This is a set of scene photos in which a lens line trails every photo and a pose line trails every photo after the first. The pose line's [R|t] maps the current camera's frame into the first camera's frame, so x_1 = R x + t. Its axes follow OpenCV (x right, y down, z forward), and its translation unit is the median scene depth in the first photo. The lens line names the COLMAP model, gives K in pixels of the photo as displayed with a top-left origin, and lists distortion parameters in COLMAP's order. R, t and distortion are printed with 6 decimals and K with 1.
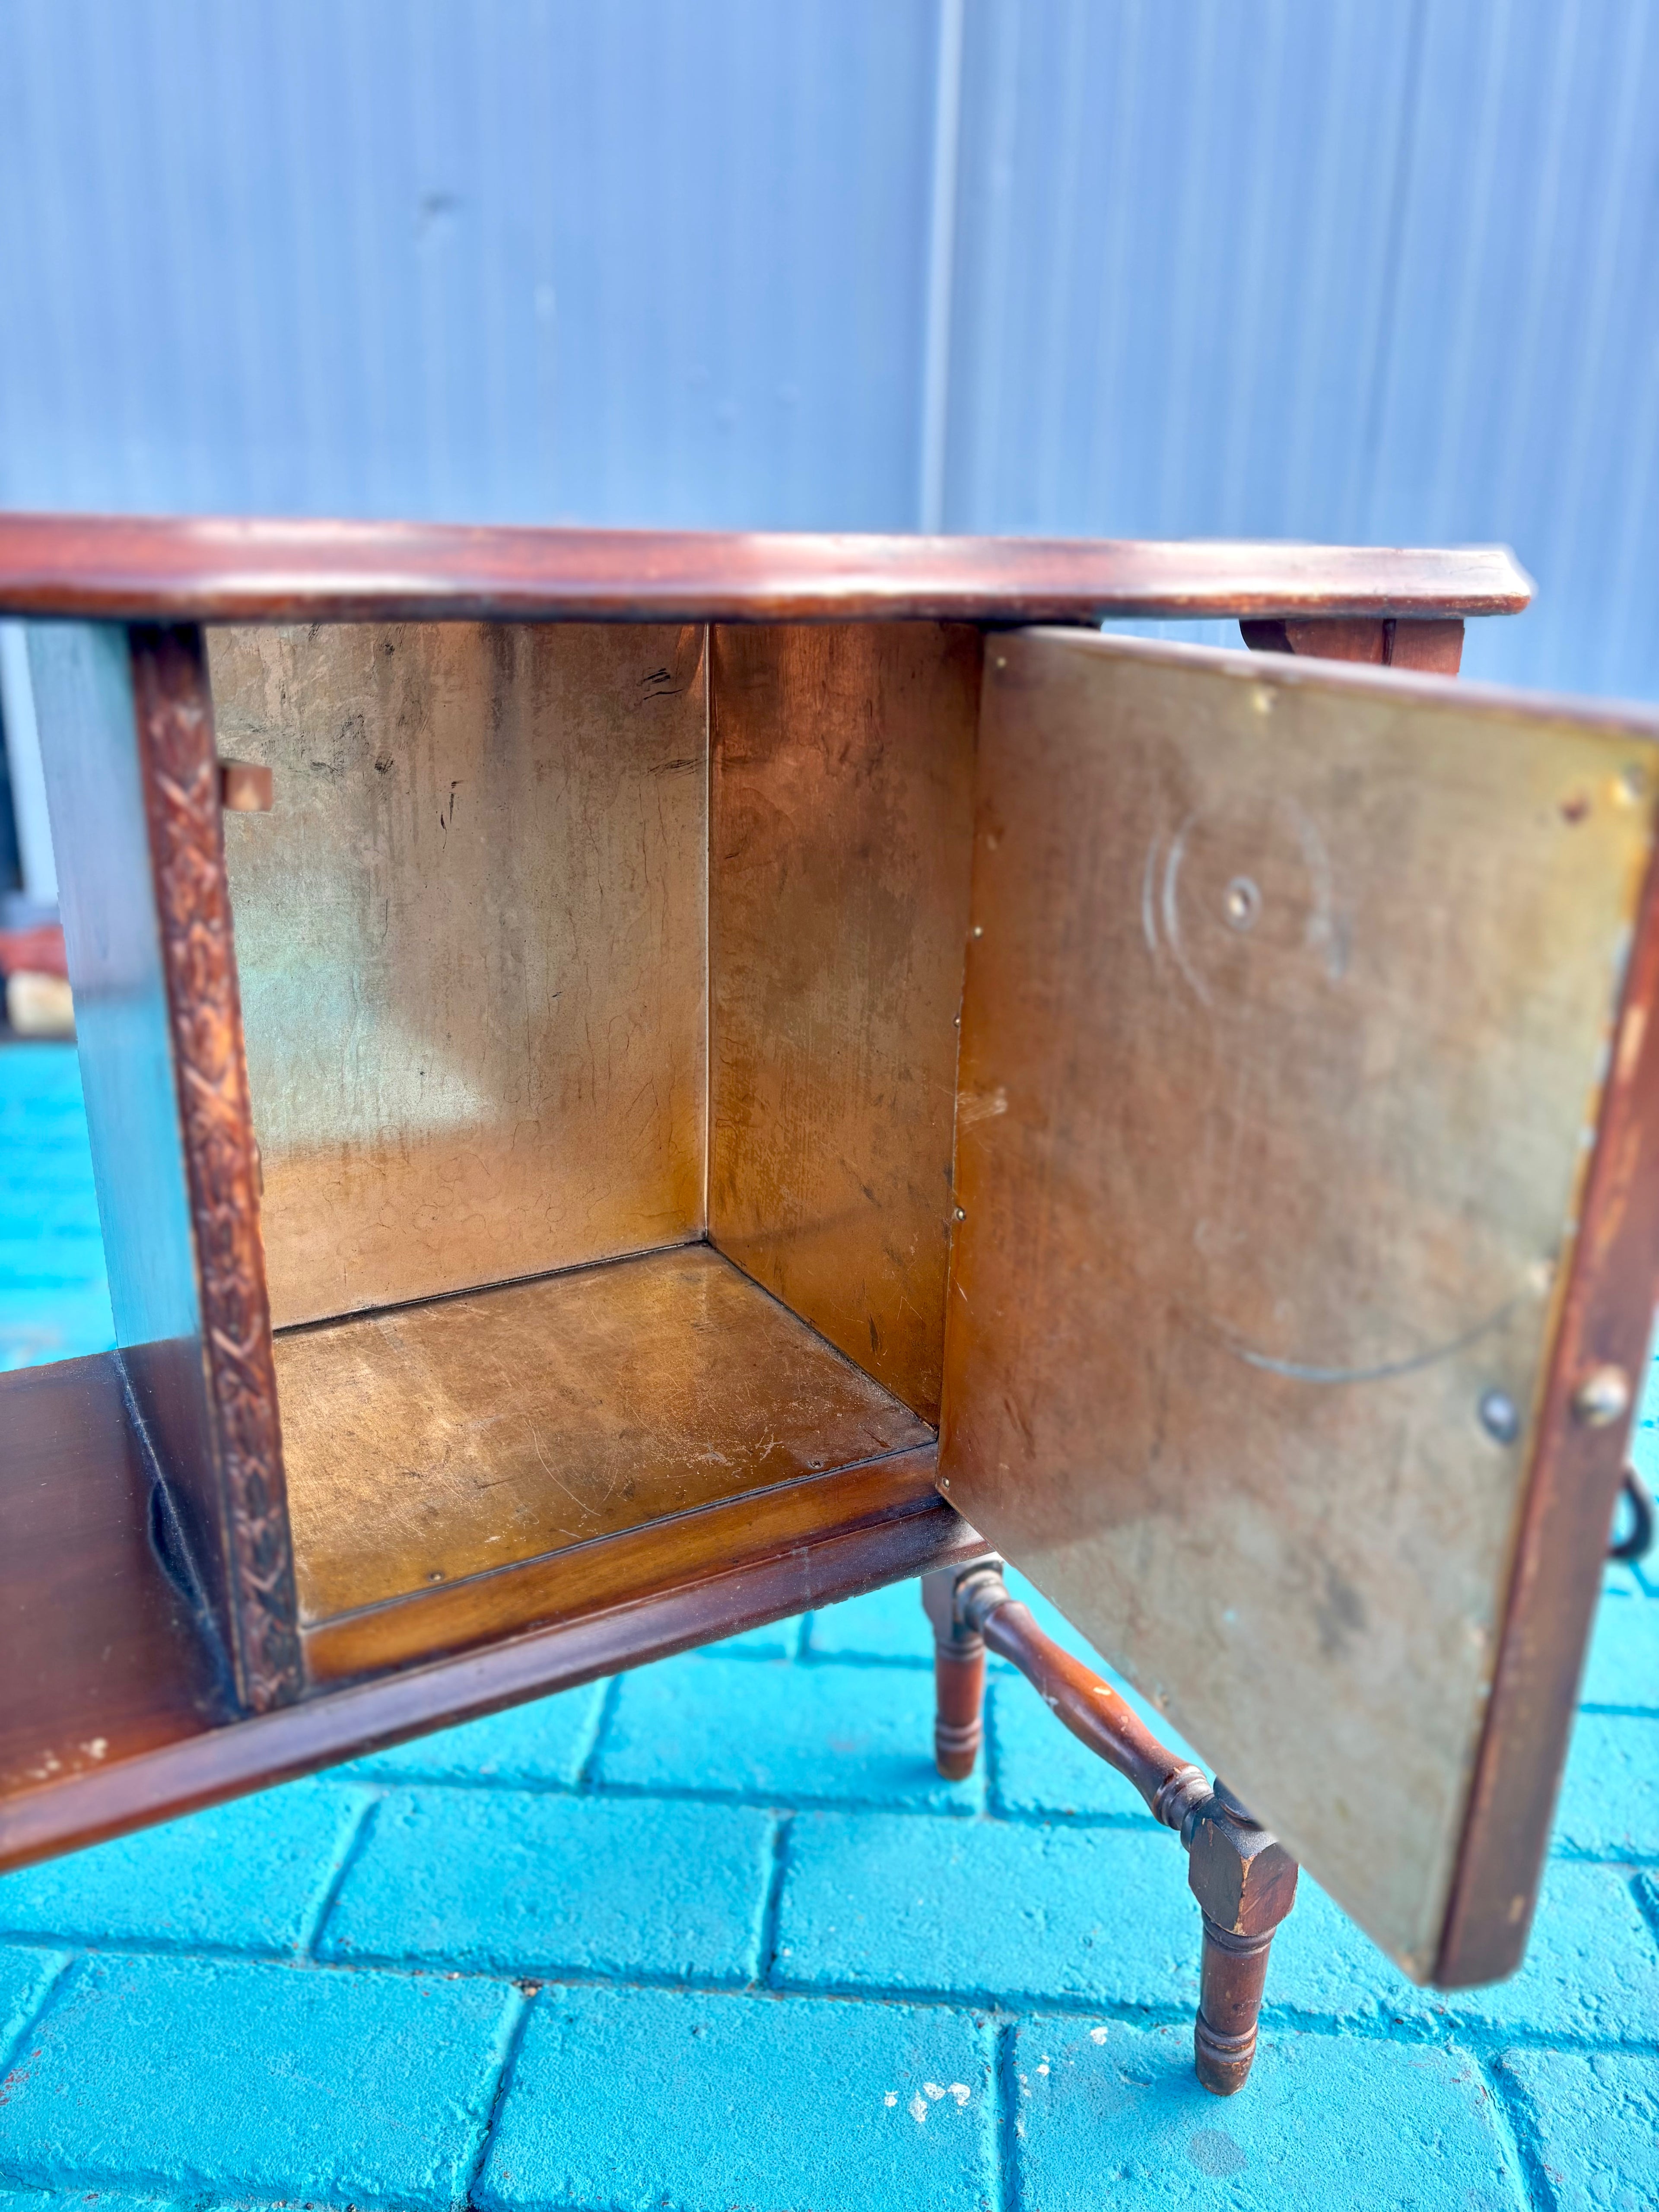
lens RADIAL K [[1687.3, 0, 831.7], [0, 1687.3, 1100.9], [0, 0, 1]] dist [0.039579, -0.049148]
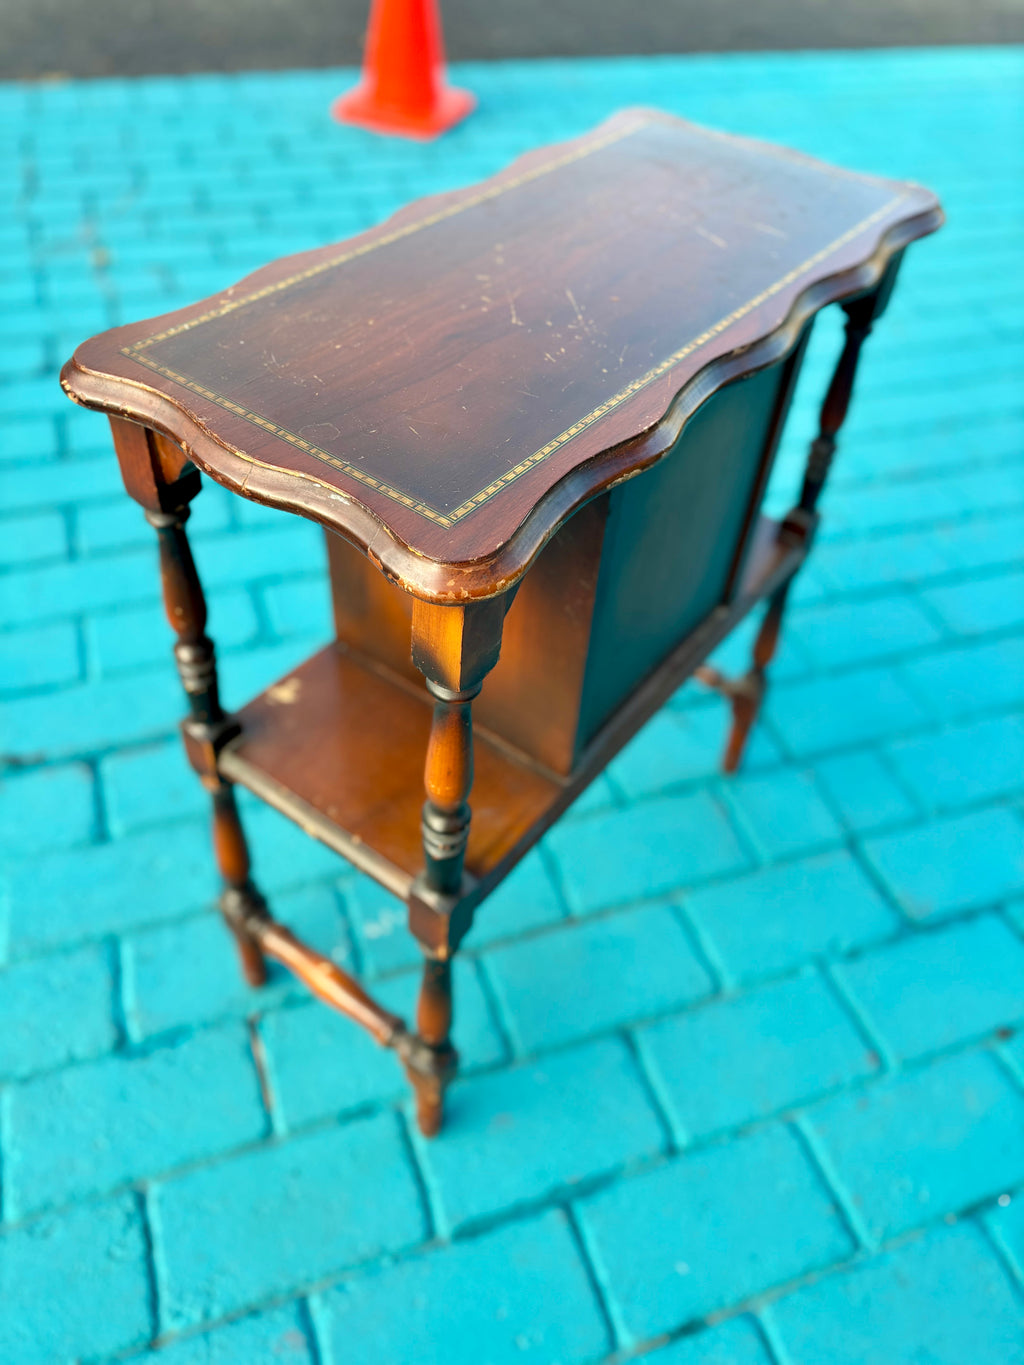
lens RADIAL K [[1041.2, 0, 511.2], [0, 1041.2, 680.9], [0, 0, 1]] dist [0.039579, -0.049148]
pose [[-0.918476, 0.217981, -0.329980, 0.305704], [-0.206254, 0.447897, 0.869970, -0.852756], [0.337434, 0.867106, -0.366423, 1.330410]]
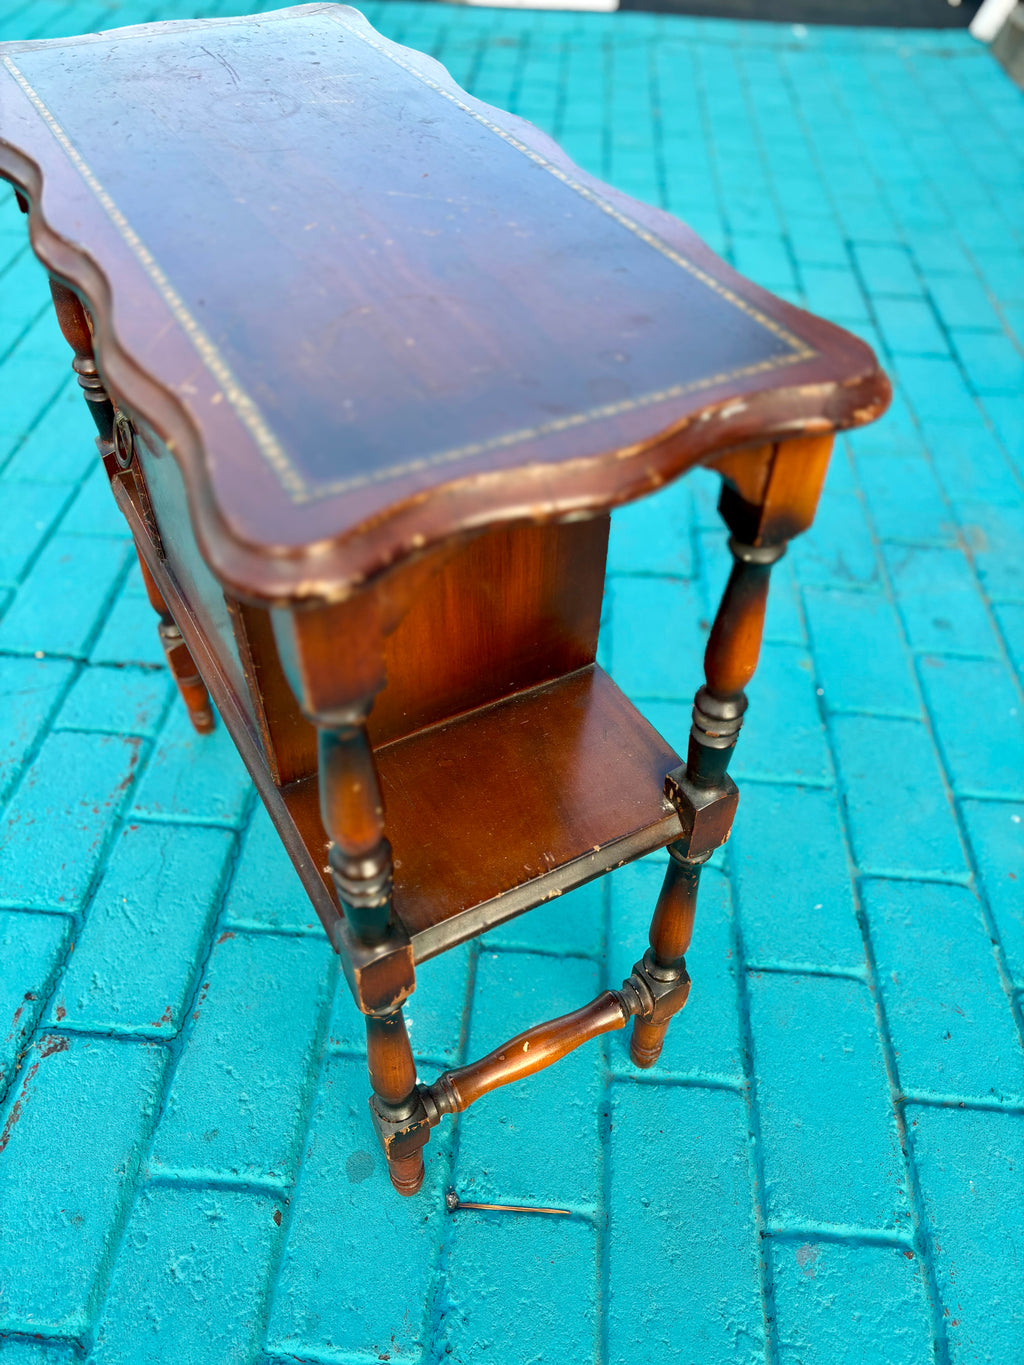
lens RADIAL K [[1041.2, 0, 512.0], [0, 1041.2, 676.0], [0, 0, 1]] dist [0.039579, -0.049148]
pose [[-0.013991, 0.700352, -0.713661, 0.664399], [-0.348546, 0.665549, 0.659970, -0.547899], [0.937187, 0.257977, 0.234793, 0.750990]]
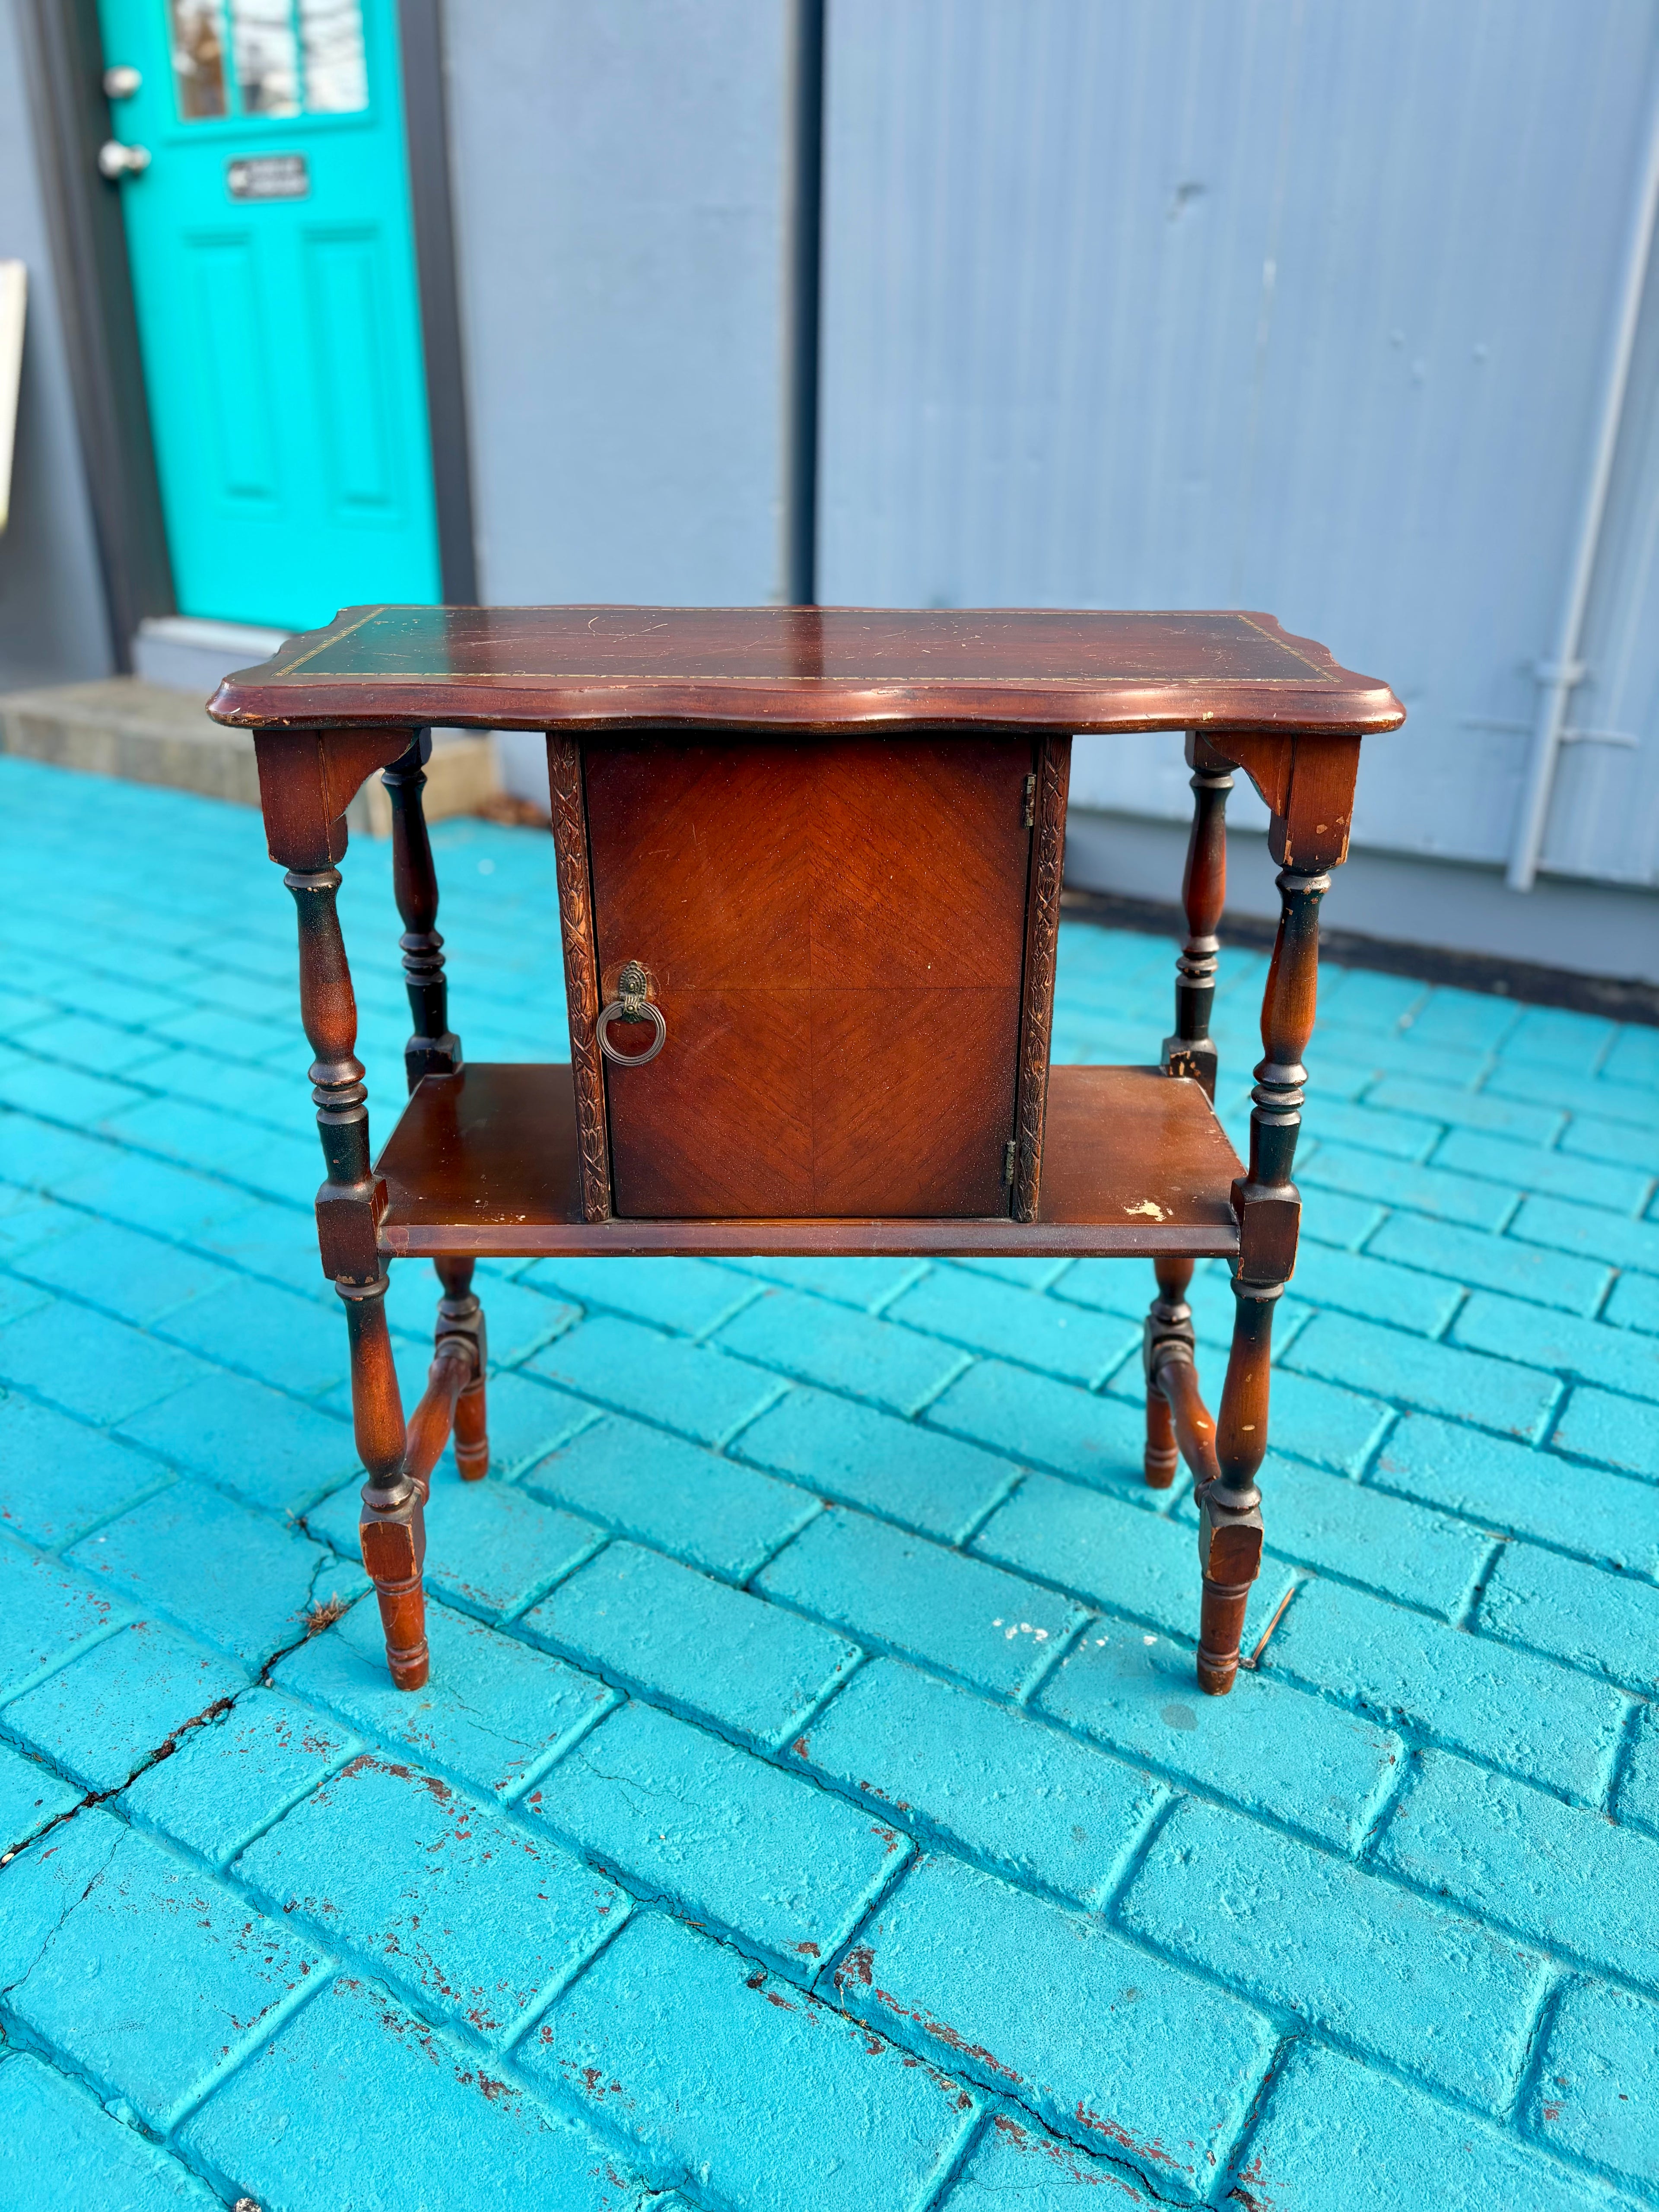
lens RADIAL K [[1687.3, 0, 832.9], [0, 1687.3, 1124.3], [0, 0, 1]] dist [0.039579, -0.049148]
pose [[0.871817, 0.186927, -0.452763, 0.542063], [-0.143240, 0.981207, 0.129283, -0.048875], [0.468420, -0.047857, 0.882209, -0.448558]]
